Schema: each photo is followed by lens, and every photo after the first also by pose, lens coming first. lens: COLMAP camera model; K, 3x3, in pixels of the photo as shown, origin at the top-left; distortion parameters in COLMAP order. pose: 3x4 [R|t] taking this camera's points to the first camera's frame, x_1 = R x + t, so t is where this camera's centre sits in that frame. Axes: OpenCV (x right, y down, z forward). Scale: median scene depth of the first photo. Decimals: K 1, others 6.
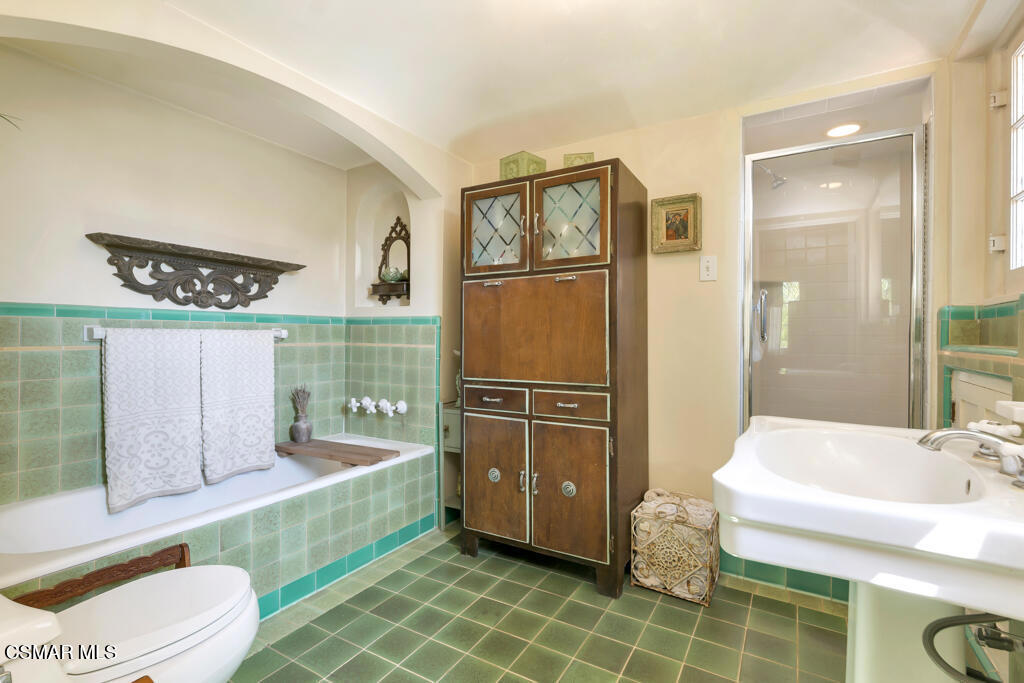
lens RADIAL K [[468.4, 0, 512.0], [0, 468.4, 341.5], [0, 0, 1]] dist [0.015204, -0.000421]
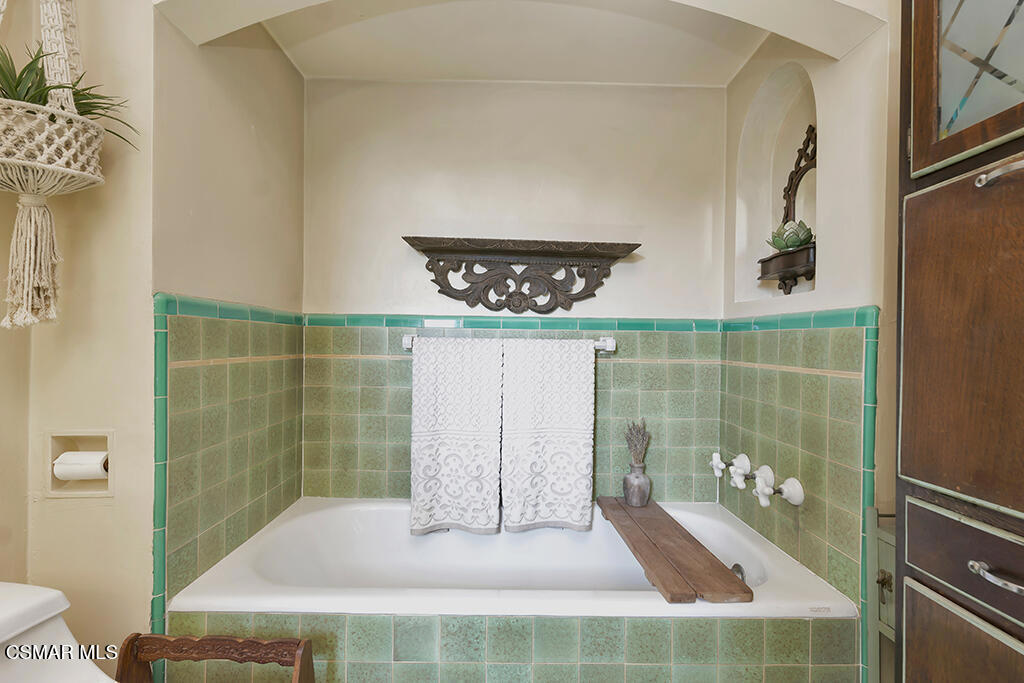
lens RADIAL K [[468.4, 0, 512.0], [0, 468.4, 341.5], [0, 0, 1]] dist [0.015204, -0.000421]
pose [[0.532831, -0.000811, -0.846221, 0.036783], [-0.023283, 0.999607, -0.015618, -0.007440], [0.845901, 0.028024, 0.532603, 0.529819]]
